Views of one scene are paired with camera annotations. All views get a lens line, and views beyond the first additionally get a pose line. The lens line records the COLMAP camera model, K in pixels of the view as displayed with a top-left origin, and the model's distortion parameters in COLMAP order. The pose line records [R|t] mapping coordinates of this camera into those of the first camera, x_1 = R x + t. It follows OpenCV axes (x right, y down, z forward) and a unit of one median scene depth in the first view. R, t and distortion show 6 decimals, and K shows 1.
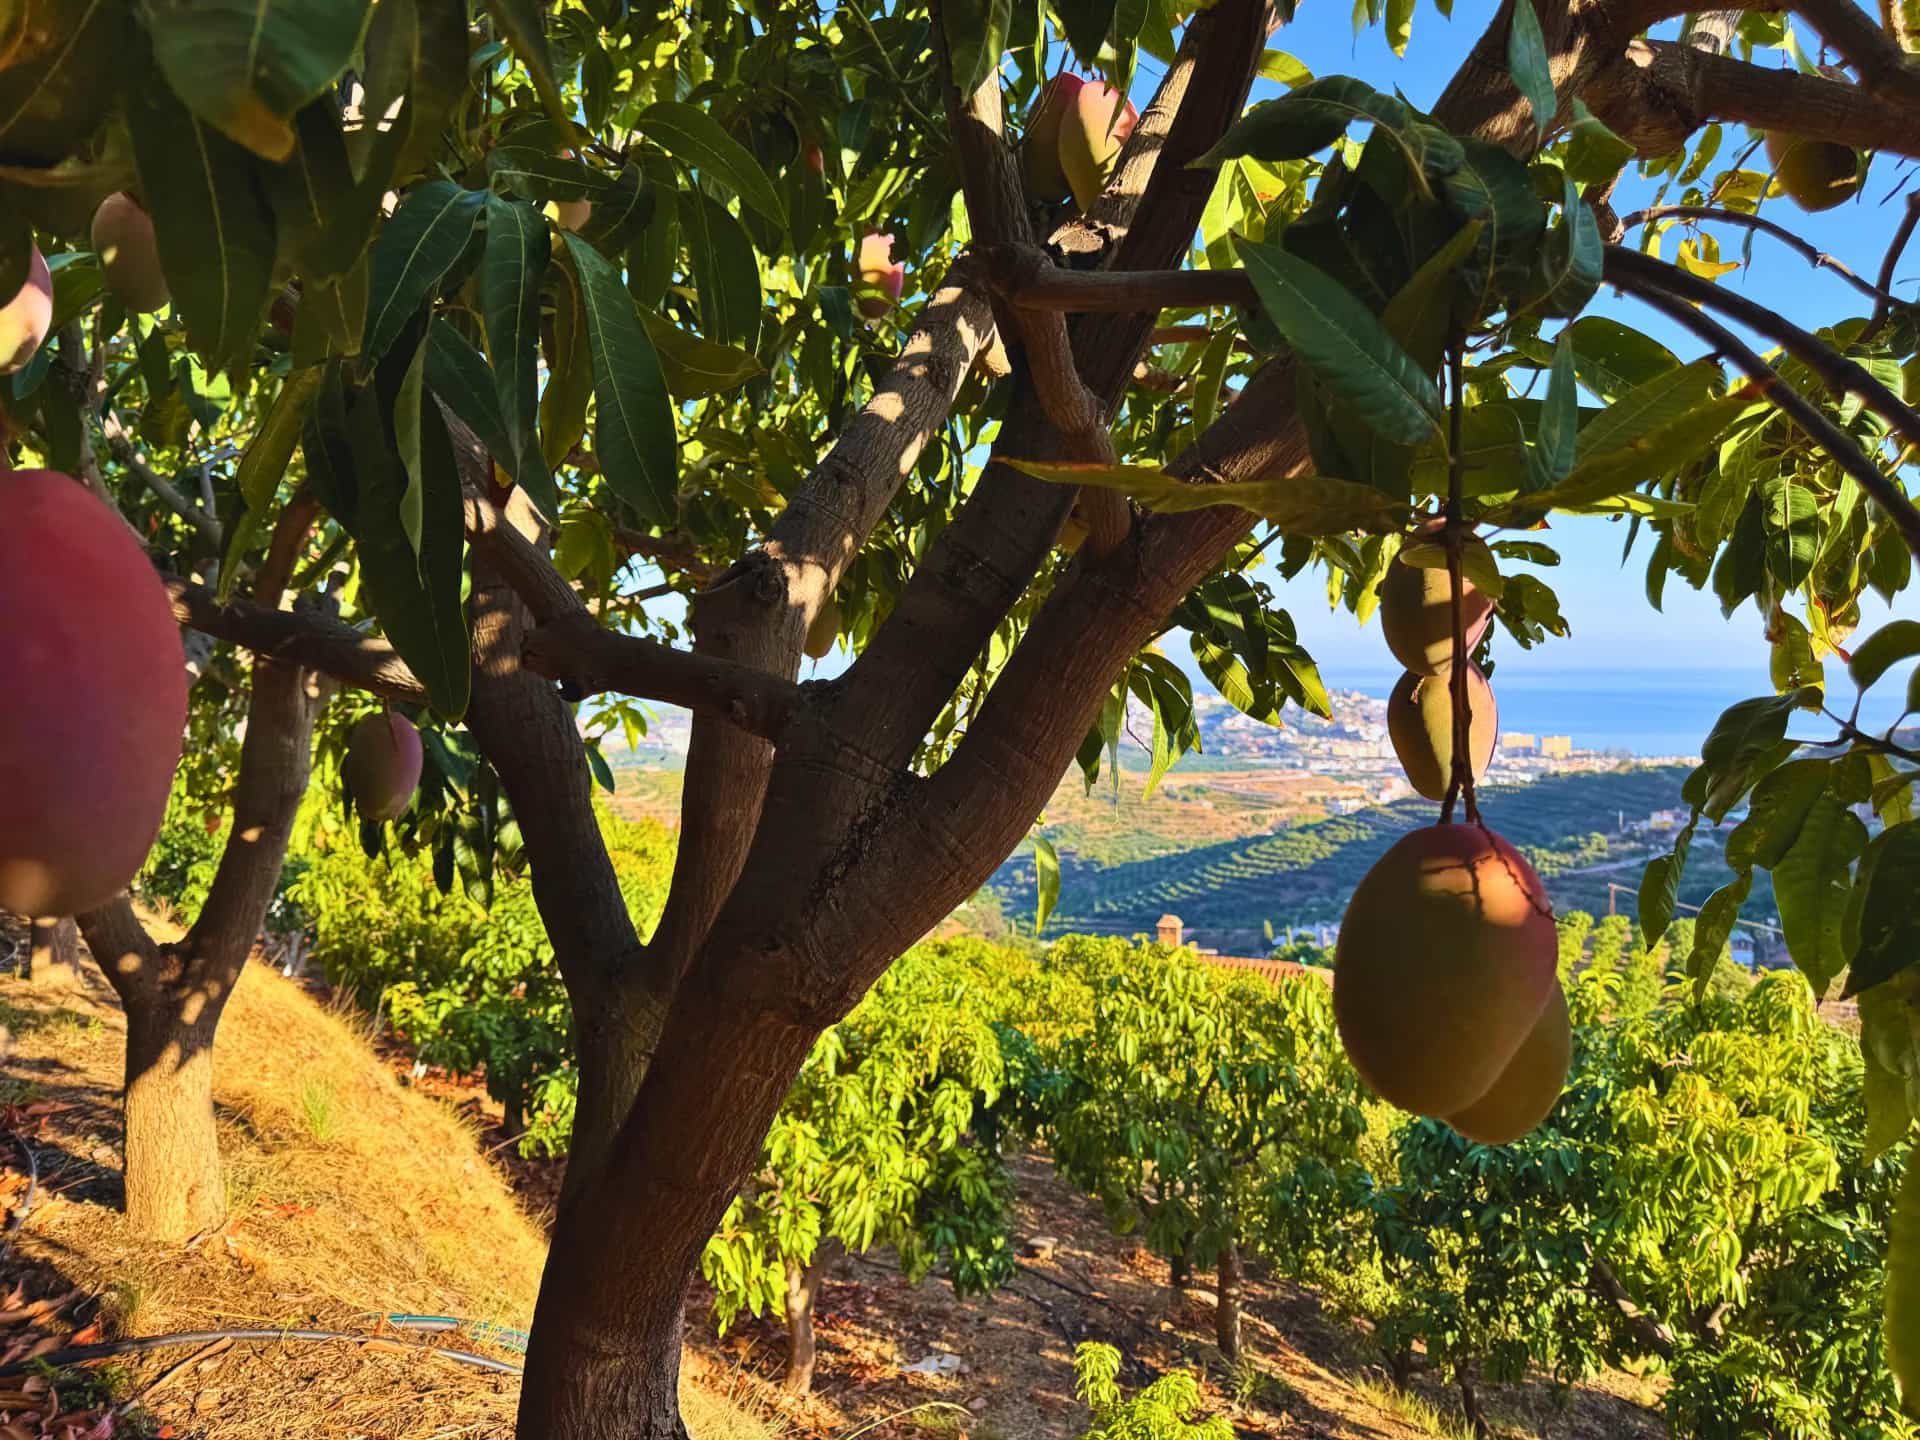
lens RADIAL K [[1576.8, 0, 960.0], [0, 1576.8, 720.0], [0, 0, 1]] dist [0.137622, -0.043933]
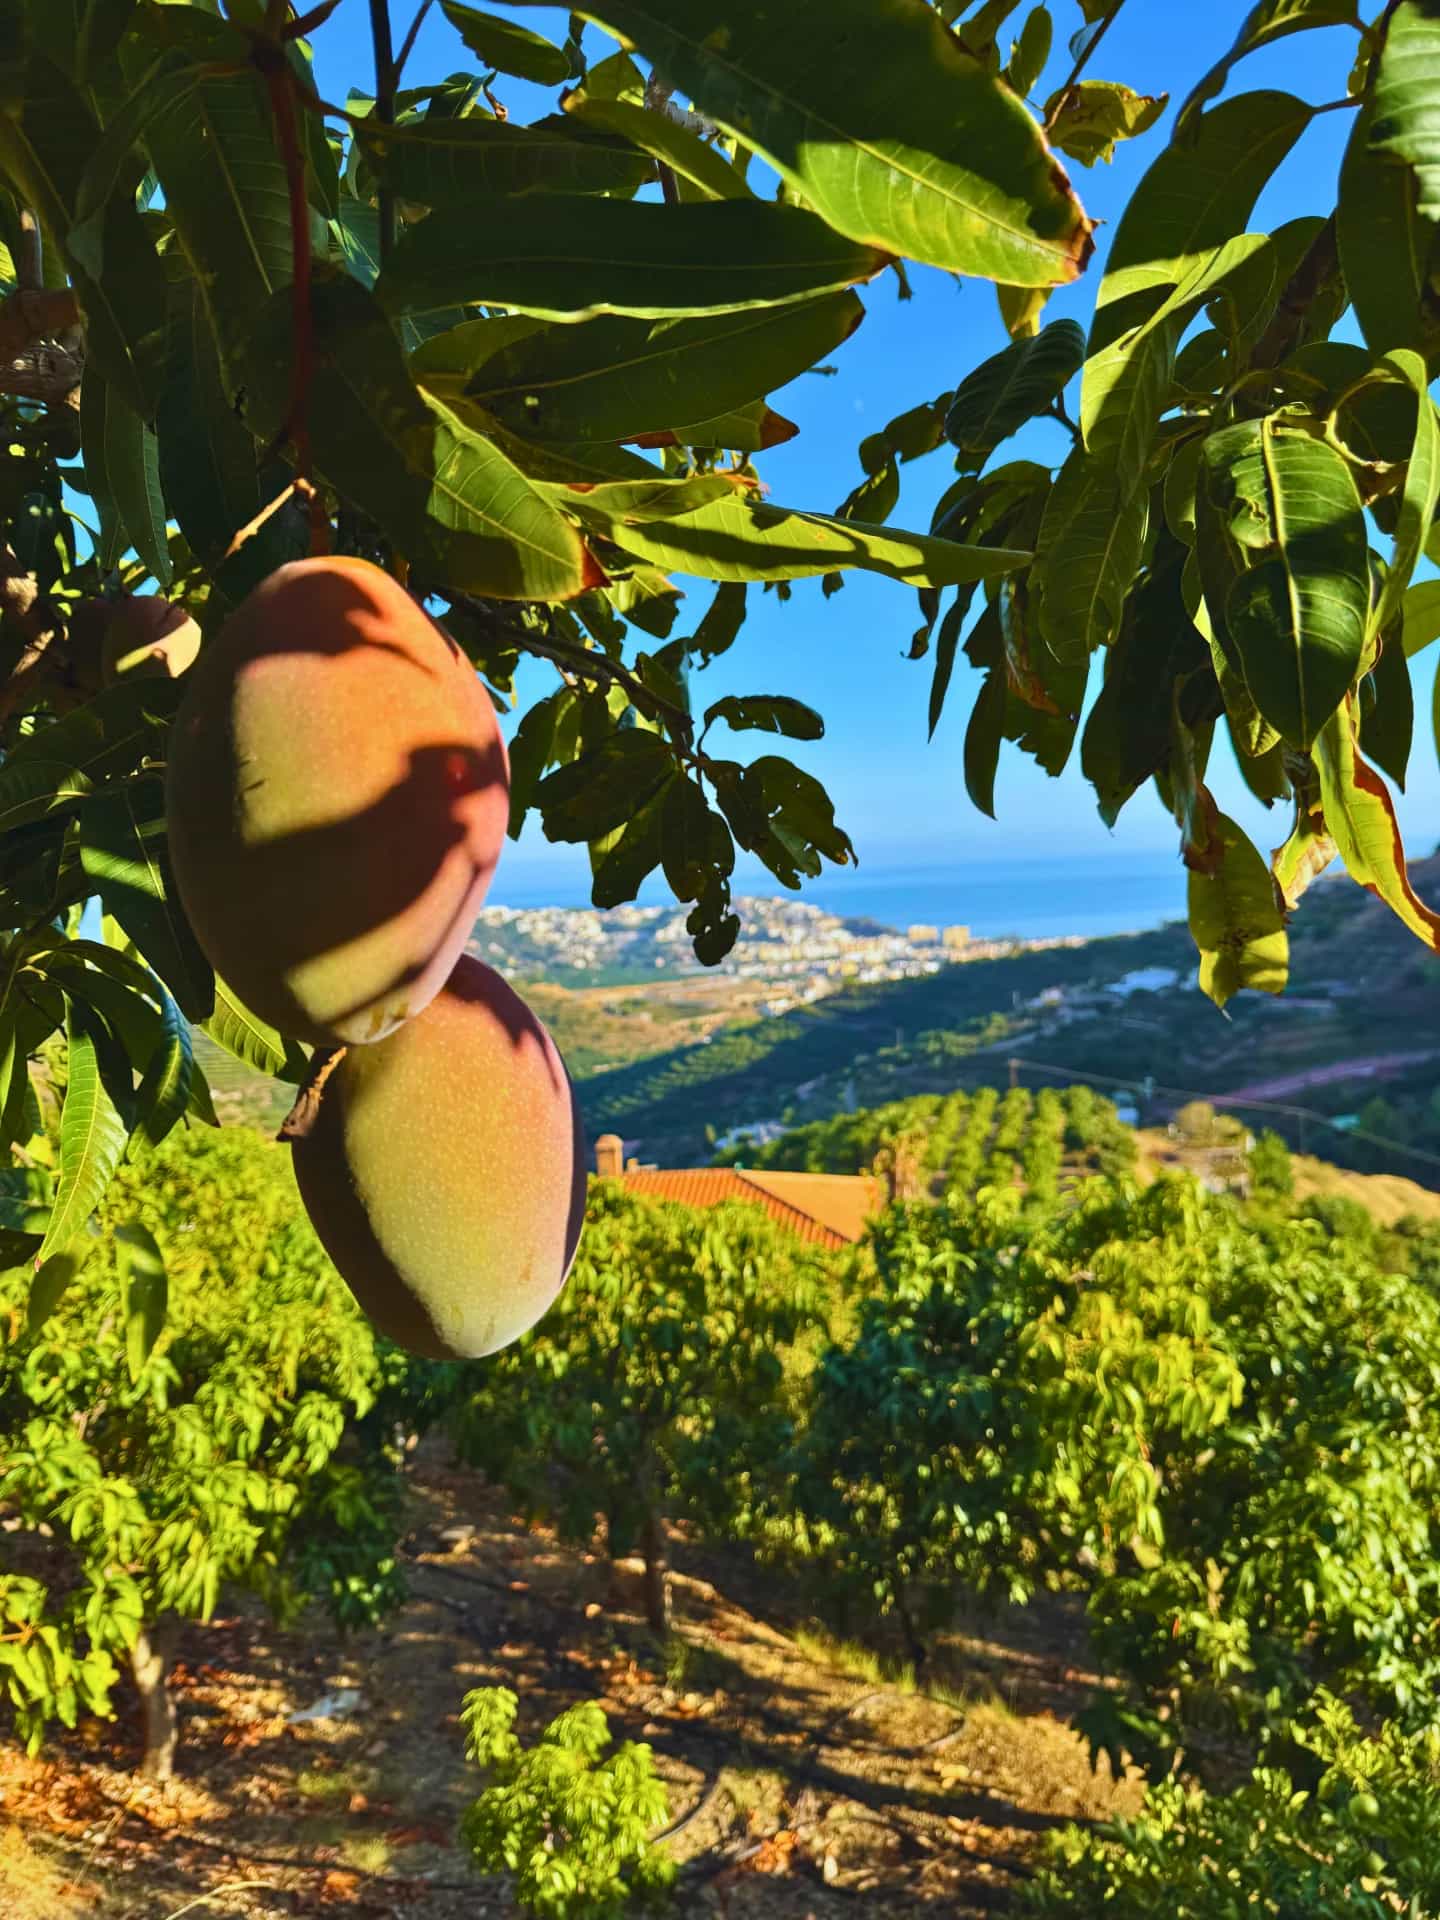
lens RADIAL K [[1561.0, 0, 720.0], [0, 1561.0, 960.0], [0, 0, 1]] dist [0.257667, -0.225277]
pose [[0.976341, -0.073911, 0.203213, 0.048564], [0.071297, 0.997251, 0.020165, -0.007438], [-0.204145, -0.005199, 0.978927, 0.105620]]
